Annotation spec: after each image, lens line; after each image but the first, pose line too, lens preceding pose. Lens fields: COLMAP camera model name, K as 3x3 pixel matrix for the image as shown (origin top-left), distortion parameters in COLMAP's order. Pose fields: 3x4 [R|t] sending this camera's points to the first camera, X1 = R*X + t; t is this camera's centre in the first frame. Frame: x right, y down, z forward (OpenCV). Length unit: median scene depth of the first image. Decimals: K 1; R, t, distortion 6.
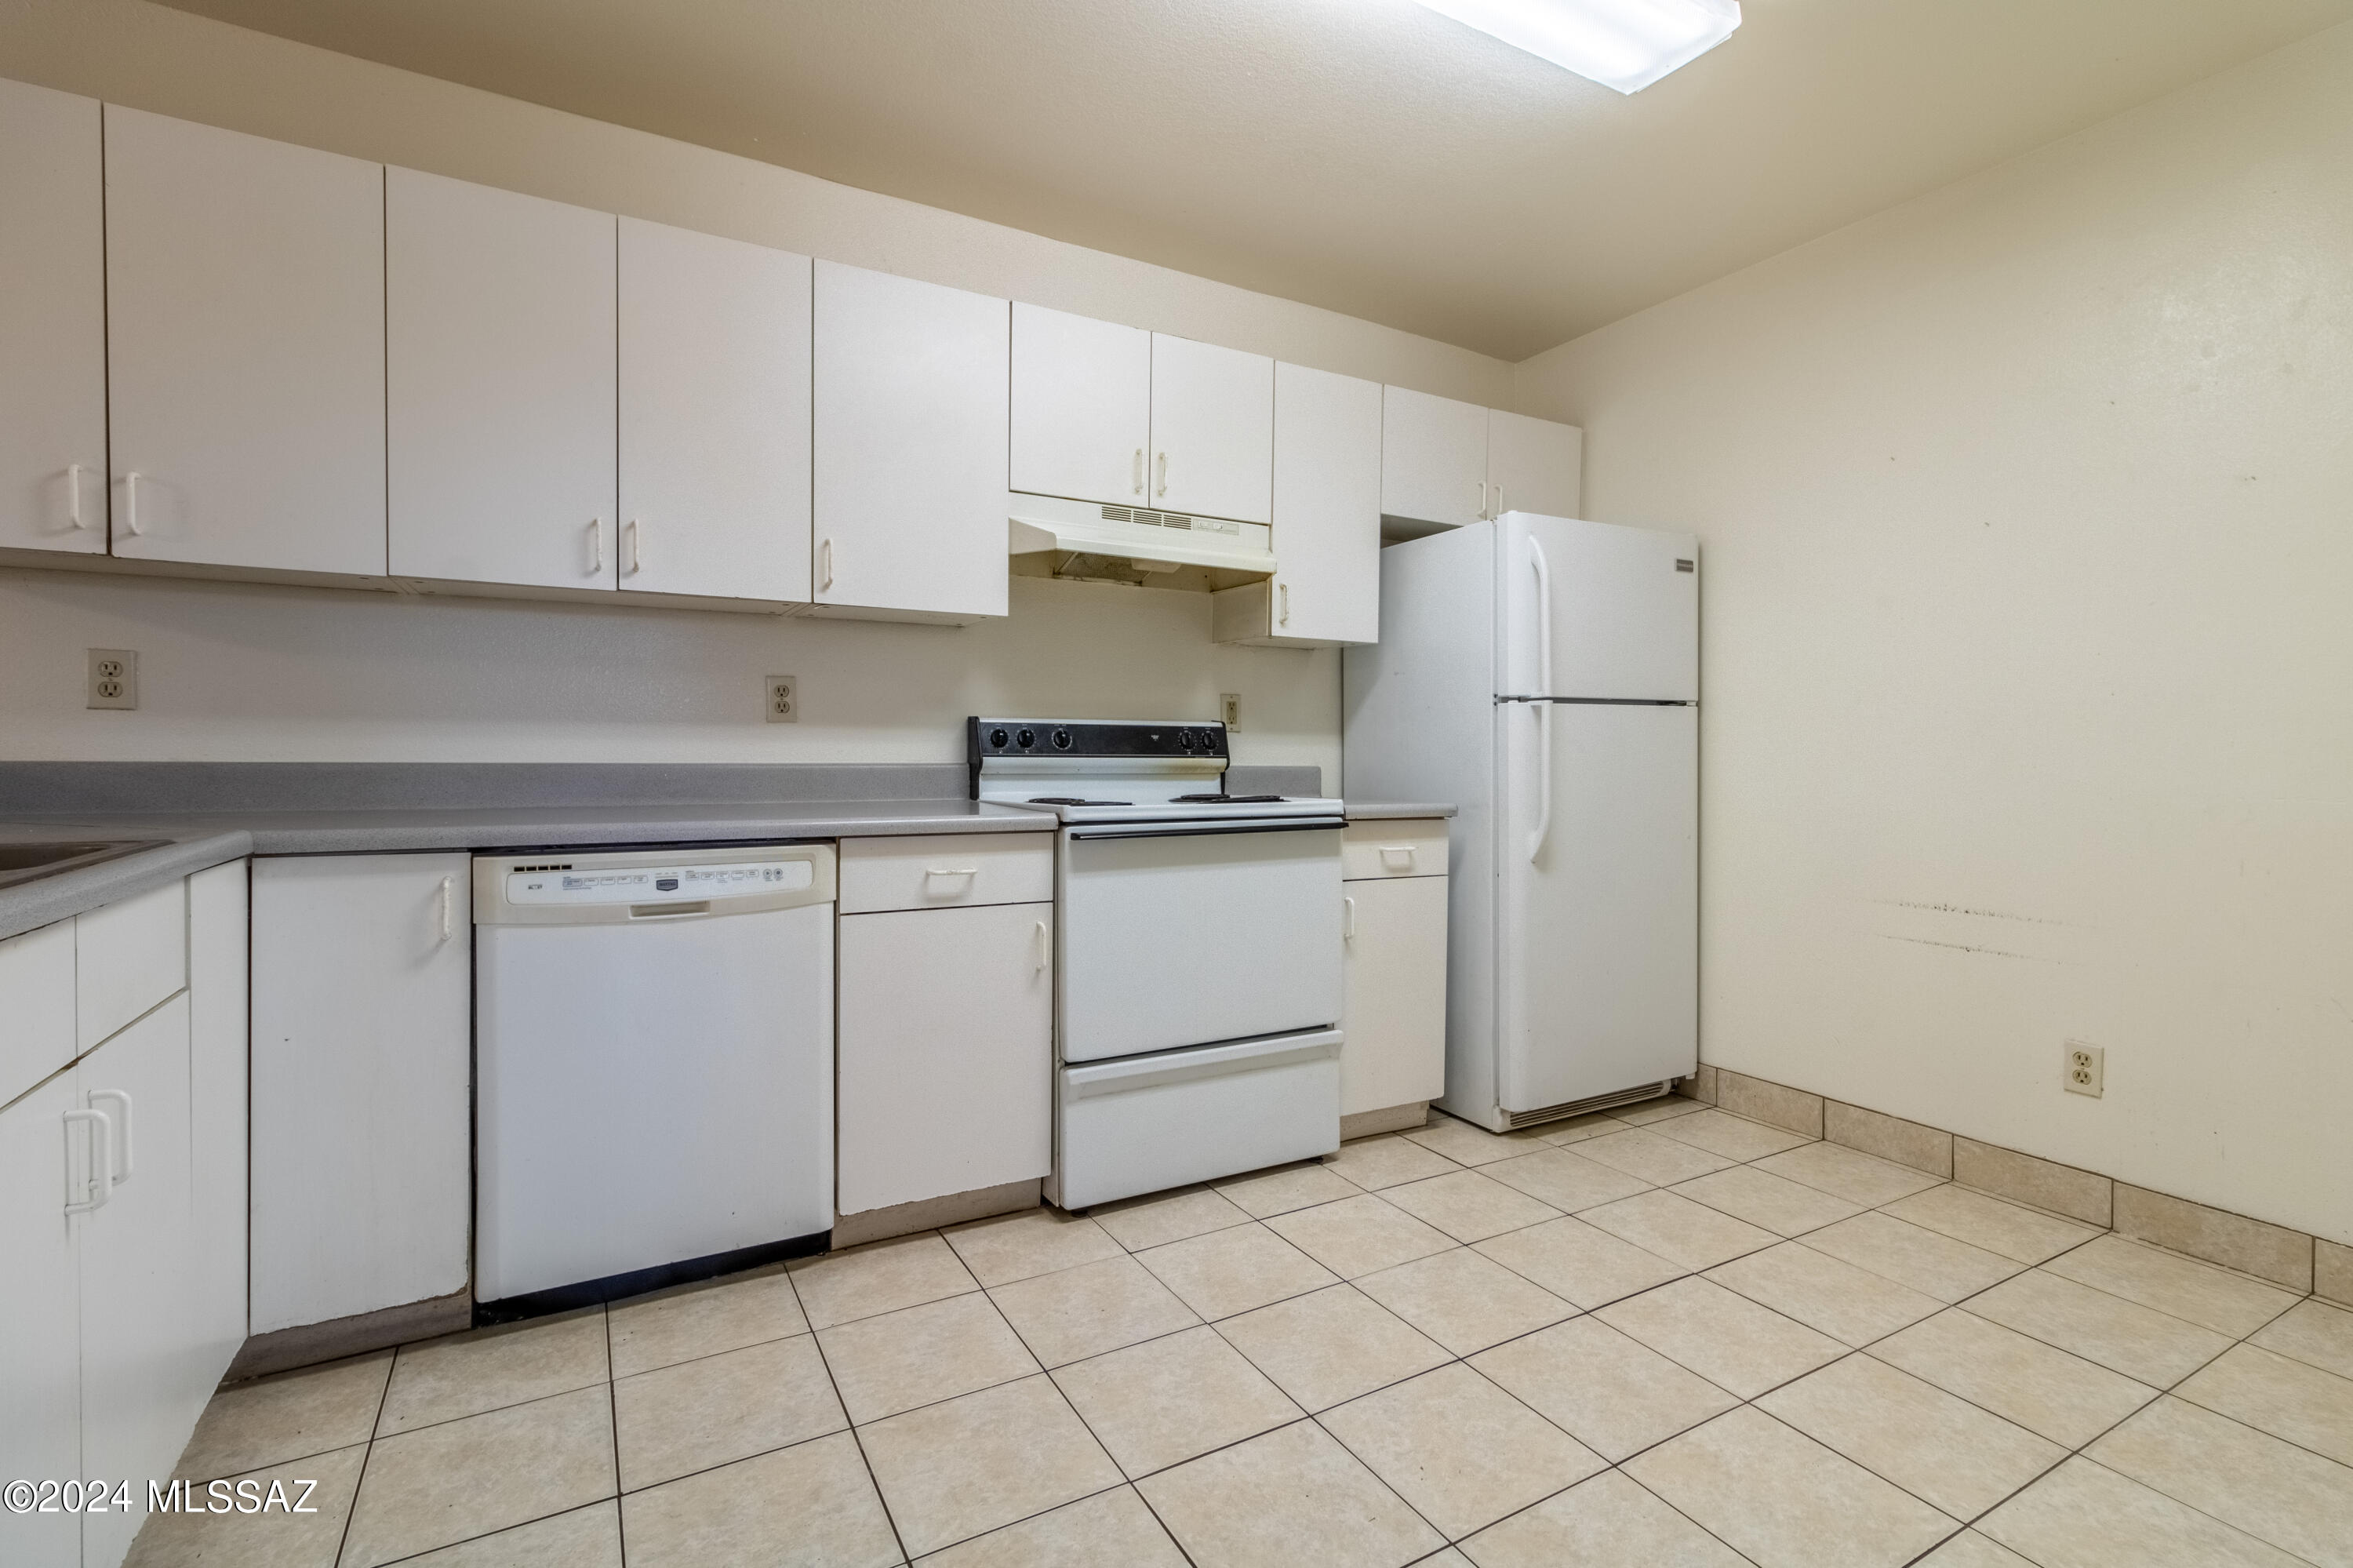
lens RADIAL K [[1090.2, 0, 1196.7], [0, 1090.2, 774.0], [0, 0, 1]] dist [-0.002075, 0.000472]
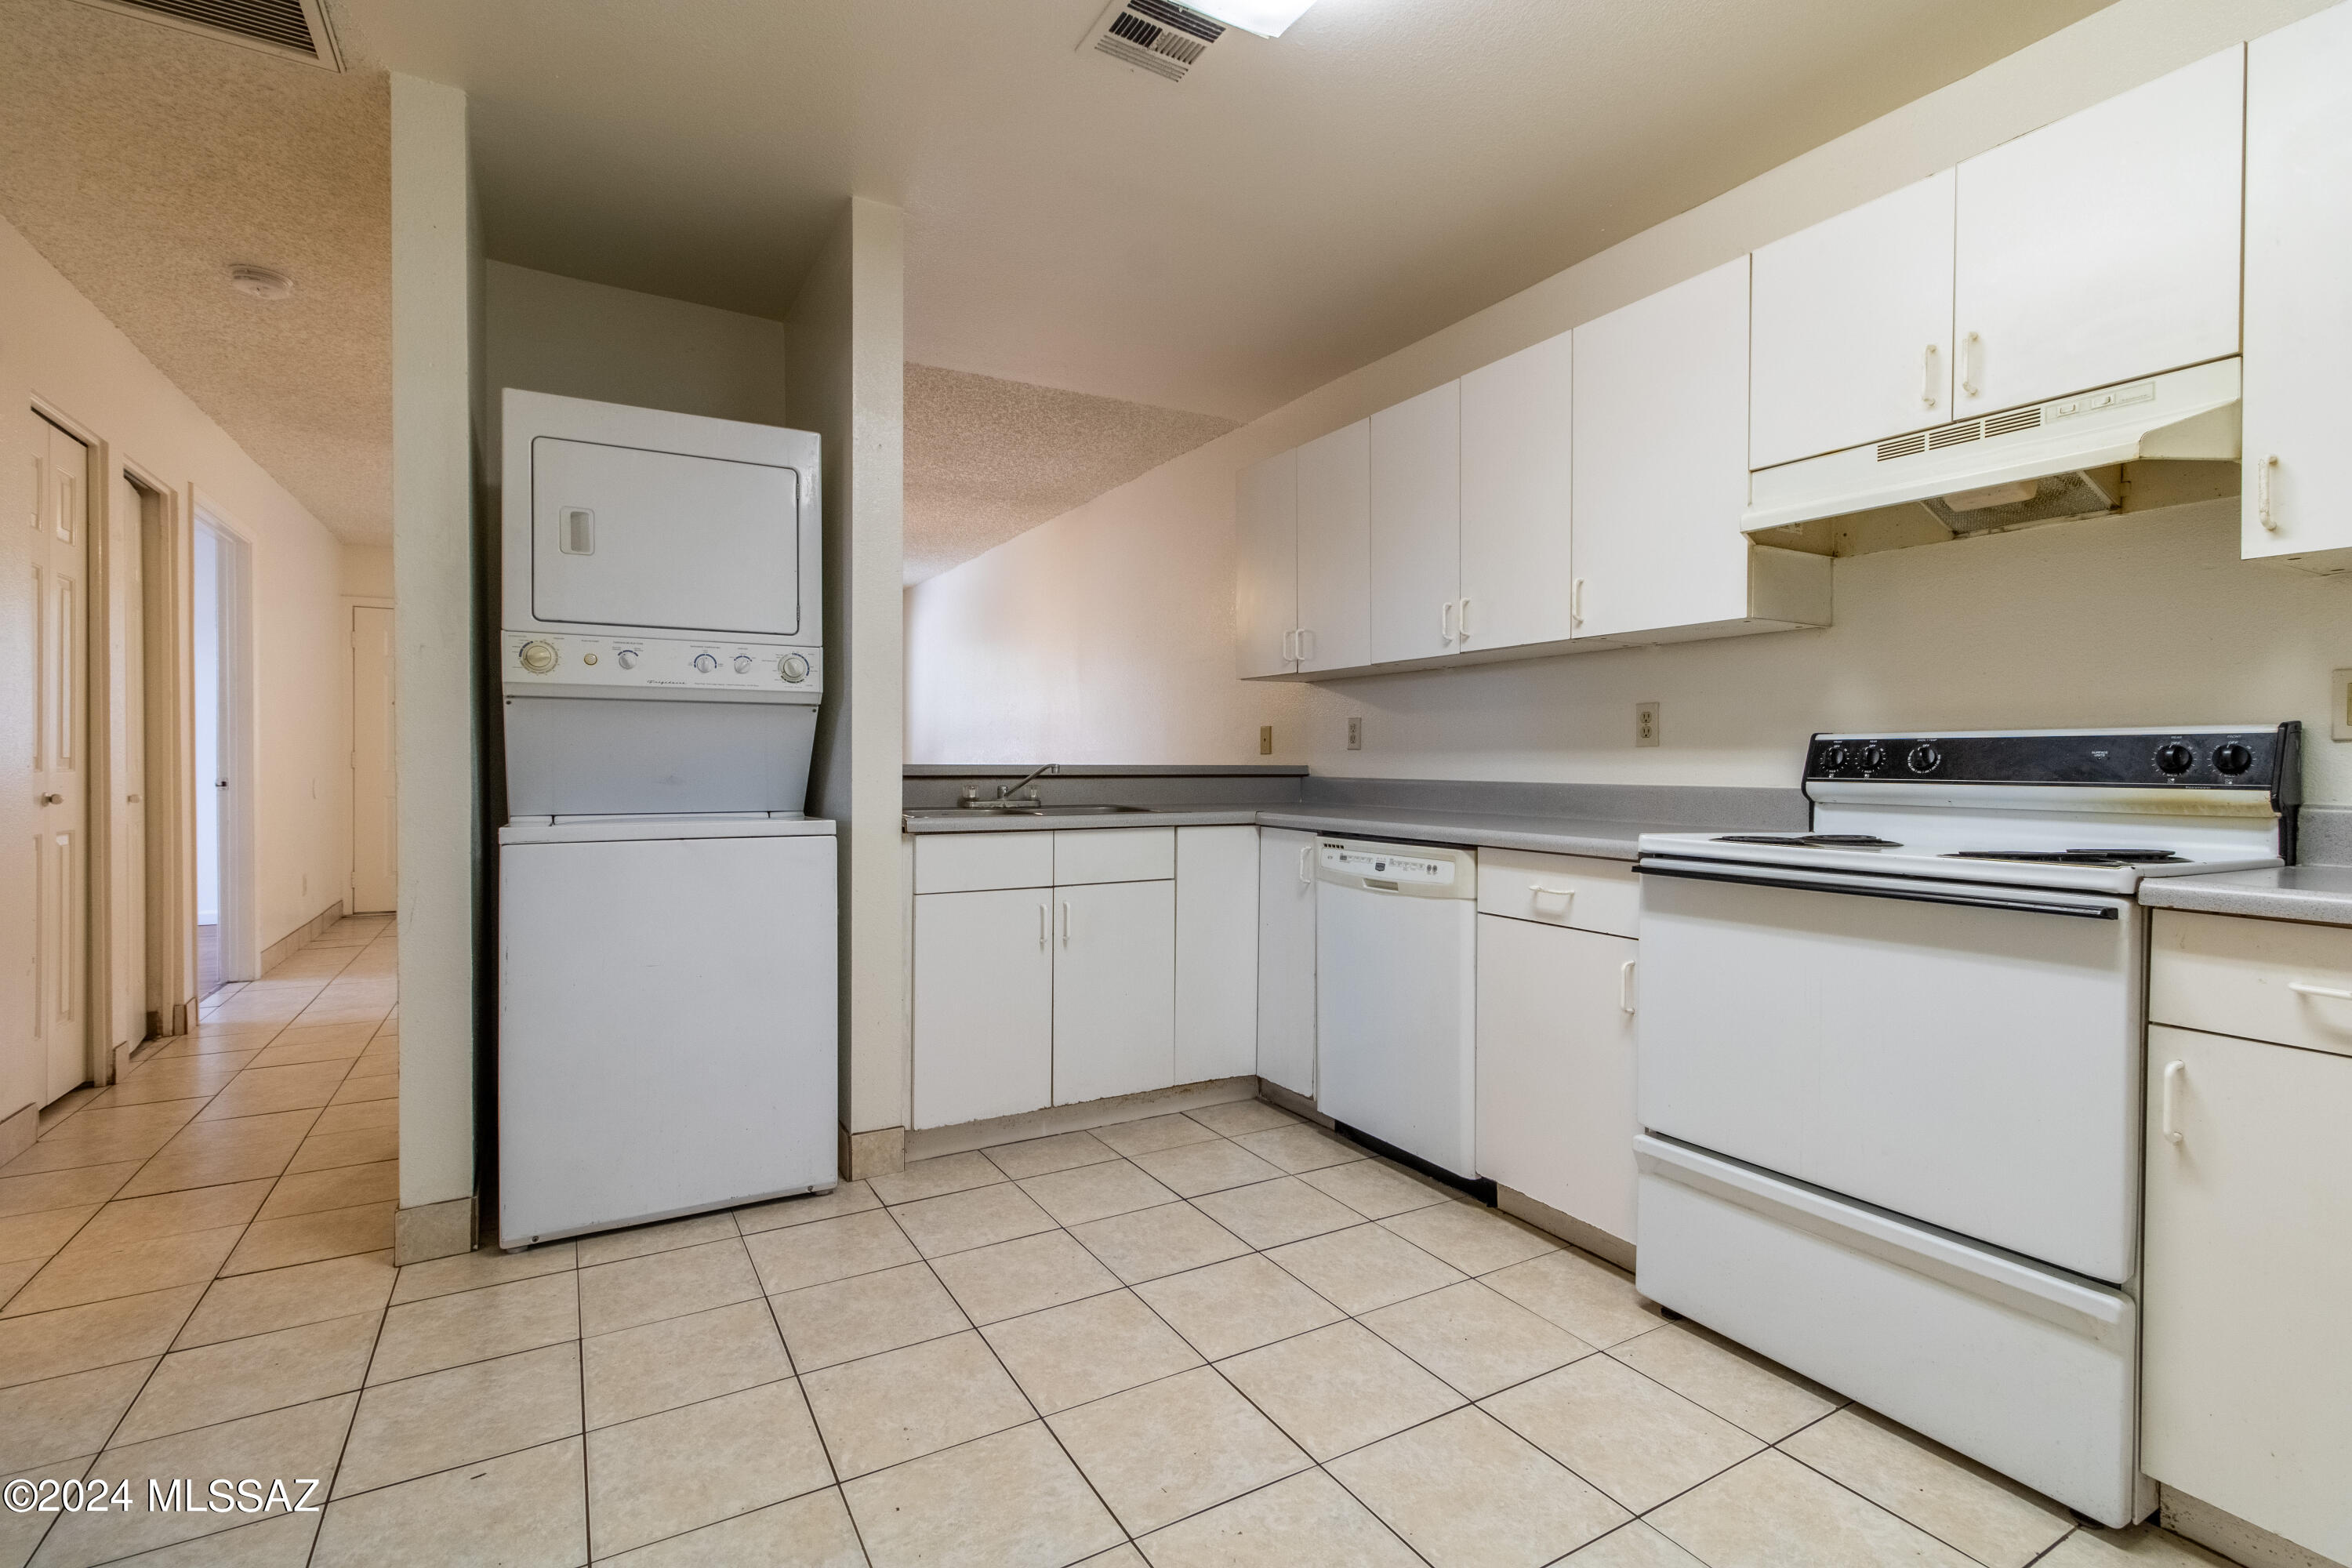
lens RADIAL K [[1089.7, 0, 1197.8], [0, 1089.7, 776.1], [0, 0, 1]] dist [-0.002075, 0.000472]
pose [[0.007156, 0.002586, -0.999971, 0.822245], [-0.029388, 0.999565, 0.002375, -0.010340], [0.999542, 0.029370, 0.007229, 0.676395]]
